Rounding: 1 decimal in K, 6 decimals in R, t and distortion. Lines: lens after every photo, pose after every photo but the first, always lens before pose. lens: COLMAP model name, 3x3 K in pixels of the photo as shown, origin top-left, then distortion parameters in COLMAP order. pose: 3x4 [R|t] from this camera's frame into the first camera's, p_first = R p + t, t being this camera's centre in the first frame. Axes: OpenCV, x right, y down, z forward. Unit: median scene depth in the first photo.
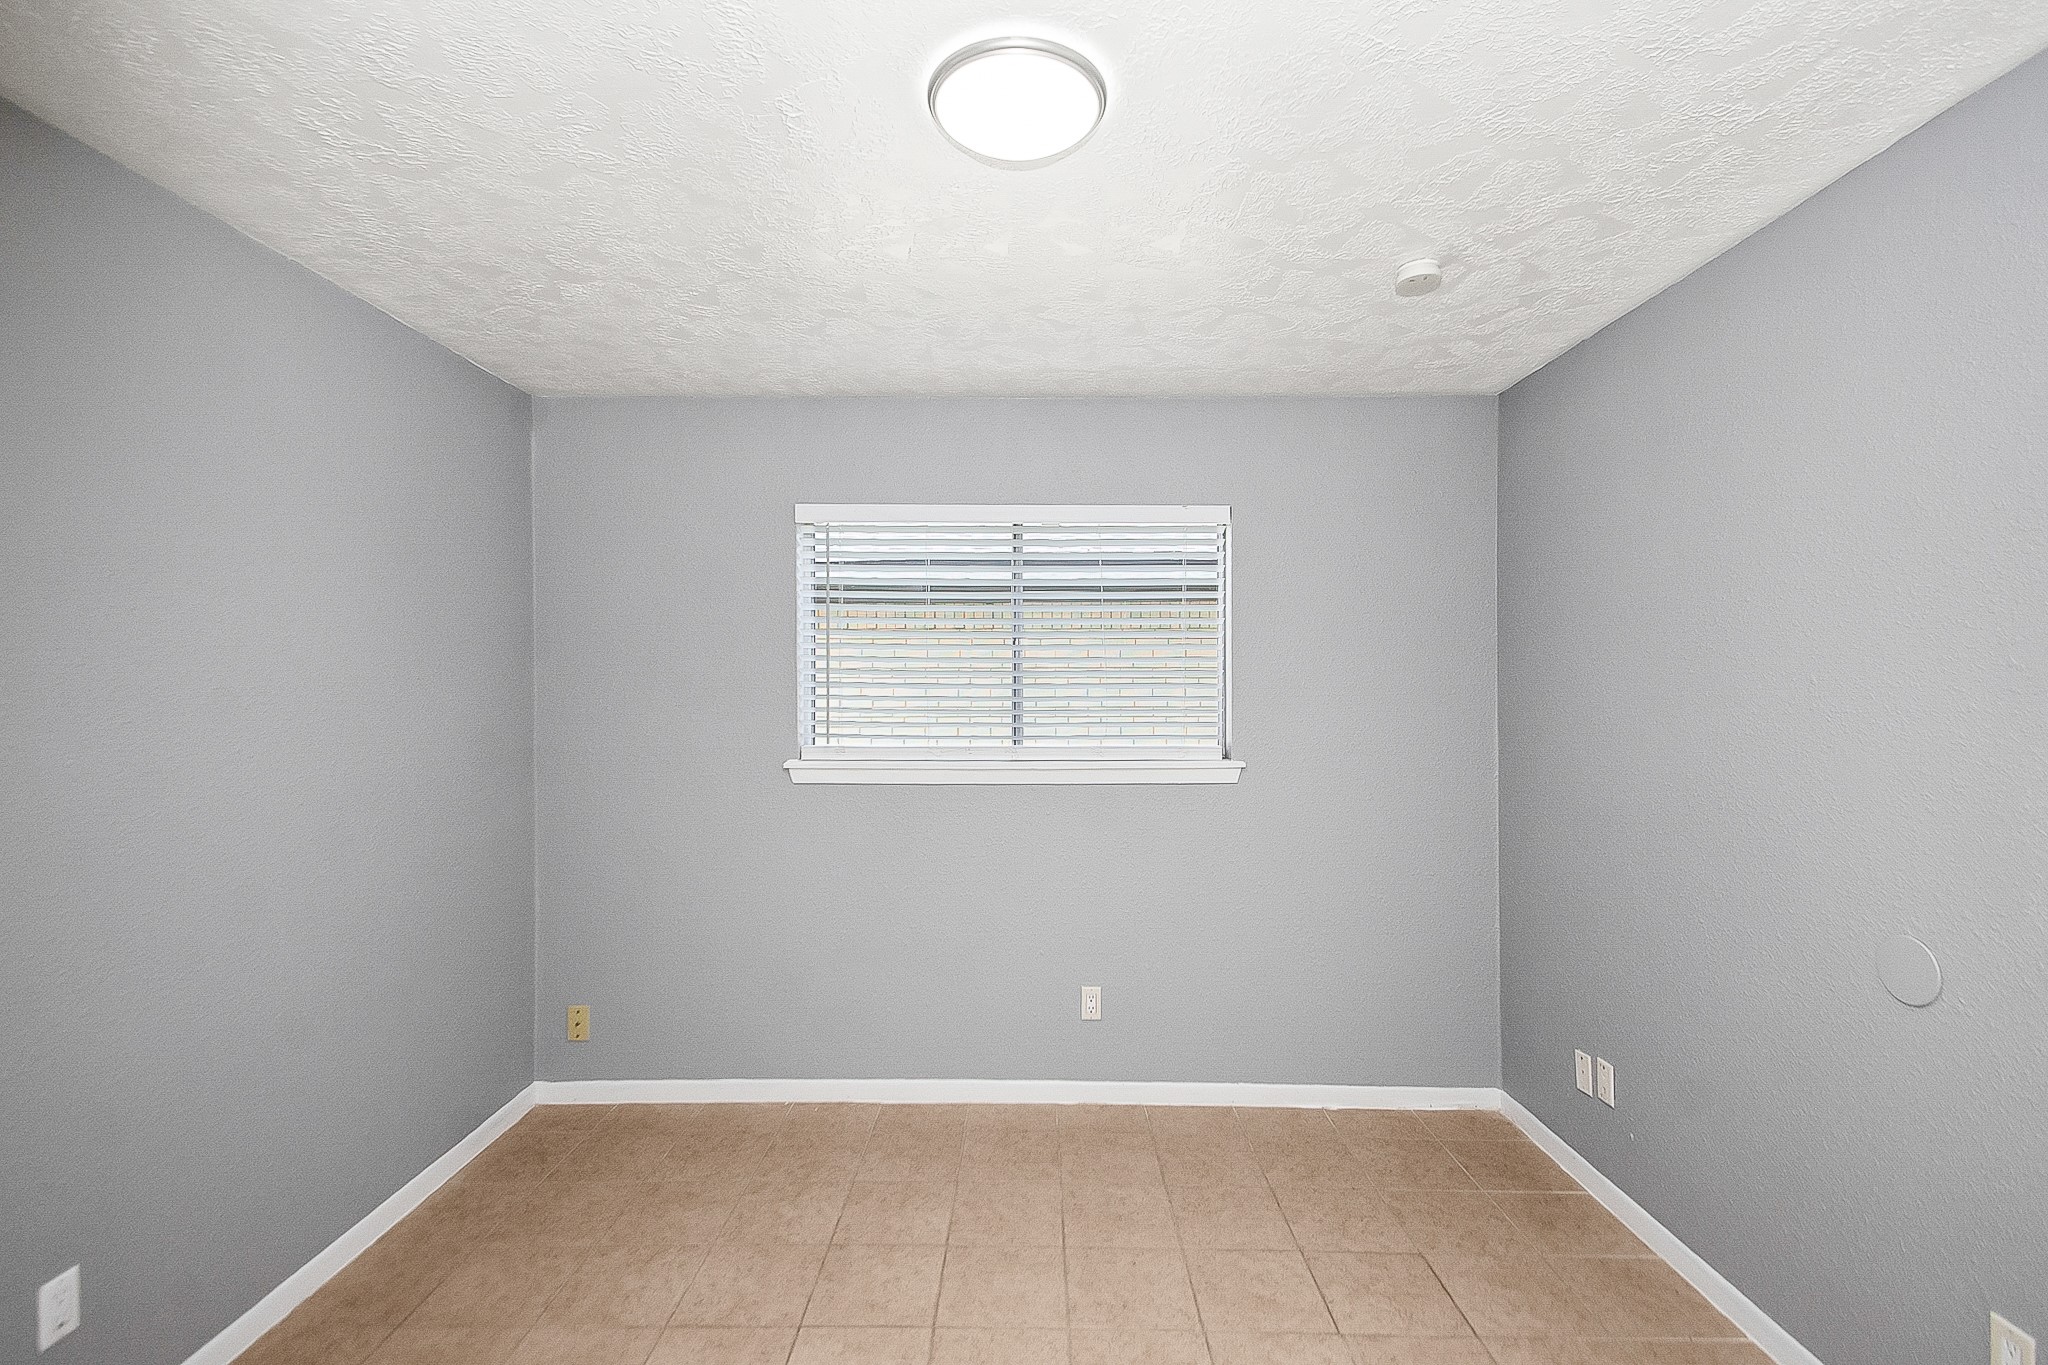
lens RADIAL K [[914.9, 0, 1018.0], [0, 914.9, 699.2], [0, 0, 1]] dist [0.030699, -0.016568]
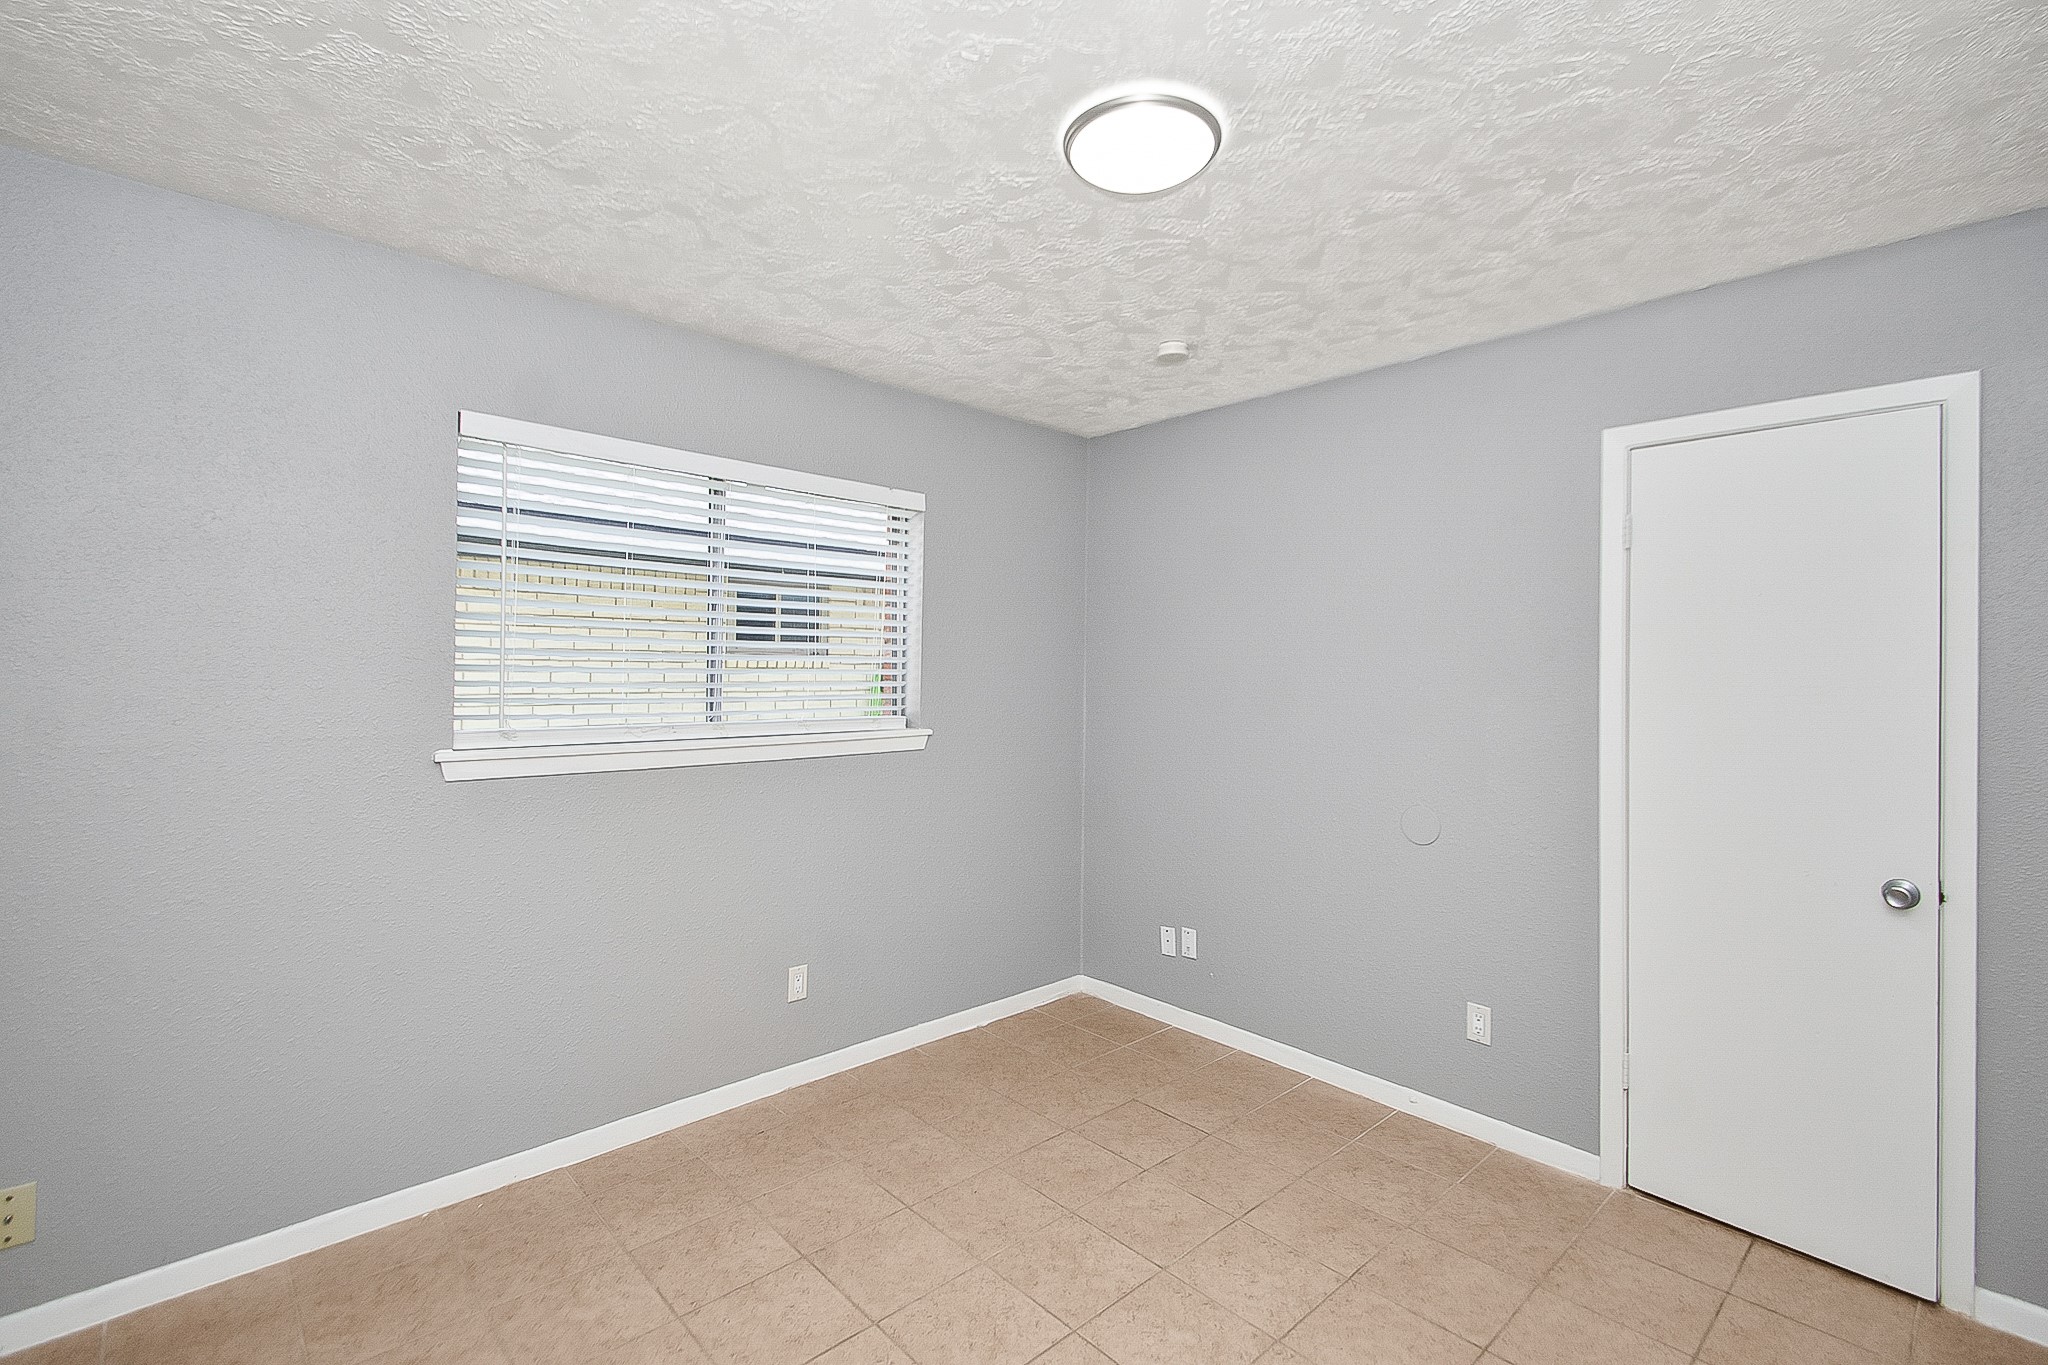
lens RADIAL K [[896.3, 0, 1046.1], [0, 896.3, 672.0], [0, 0, 1]] dist [0.013674, -0.000461]
pose [[0.724938, 0.005368, 0.688793, -0.452339], [-0.001470, 0.999979, -0.006246, 0.007472], [-0.688812, 0.003515, 0.724931, 0.146803]]
